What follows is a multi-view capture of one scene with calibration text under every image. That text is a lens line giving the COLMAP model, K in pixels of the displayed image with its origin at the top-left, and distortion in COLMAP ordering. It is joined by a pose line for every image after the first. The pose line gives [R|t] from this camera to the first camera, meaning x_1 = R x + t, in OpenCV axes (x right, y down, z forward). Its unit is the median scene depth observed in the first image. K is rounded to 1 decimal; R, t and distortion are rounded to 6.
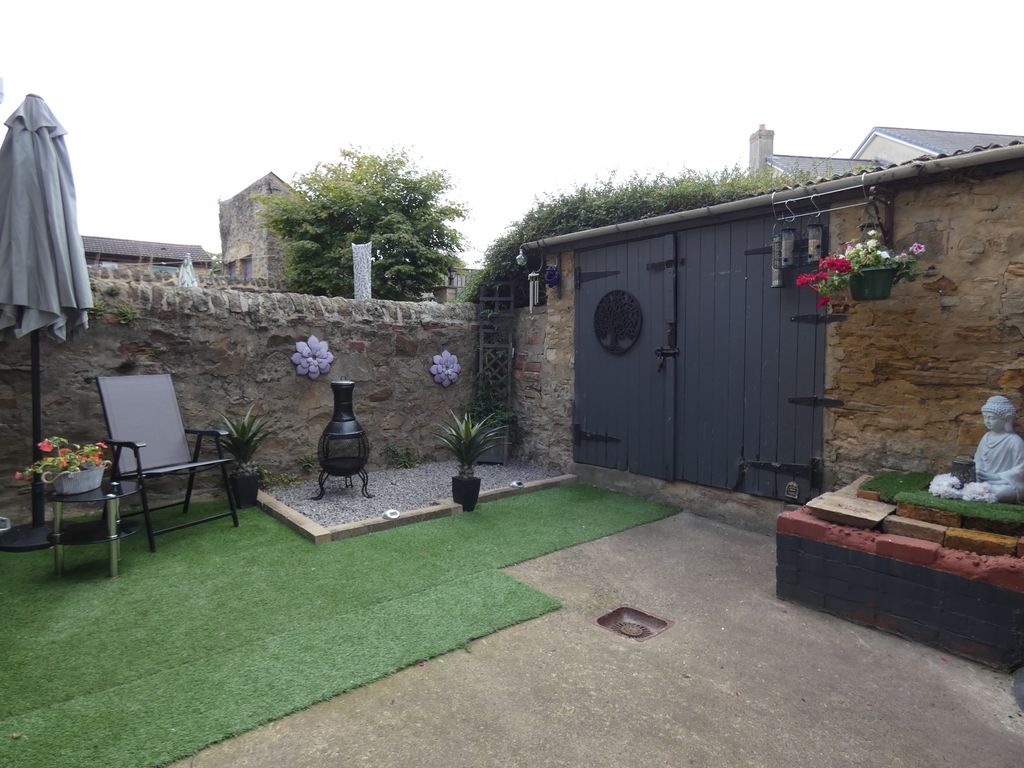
lens RADIAL K [[612.8, 0, 512.3], [0, 612.8, 383.8], [0, 0, 1]] dist [-0.000490, -0.001479]
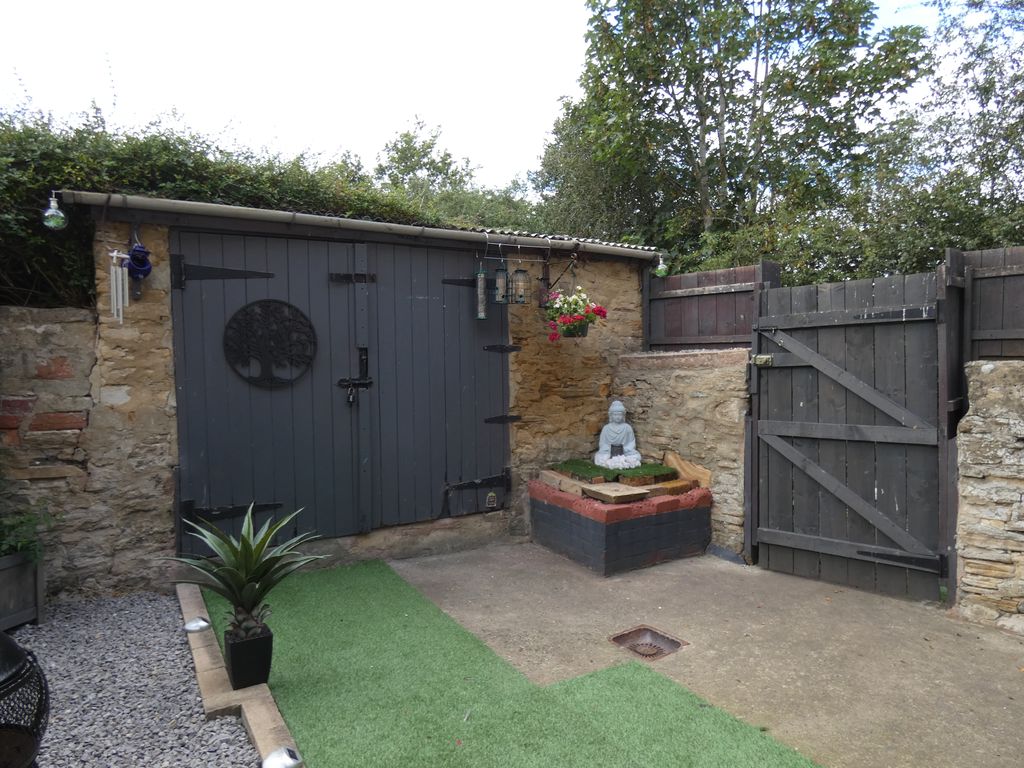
lens RADIAL K [[612.8, 0, 512.4], [0, 612.8, 383.7], [0, 0, 1]] dist [-0.000490, -0.001479]
pose [[0.158043, -0.047255, 0.986301, -0.608172], [0.067076, 0.997061, 0.037023, -0.074914], [-0.985151, 0.060306, 0.160748, 0.735081]]
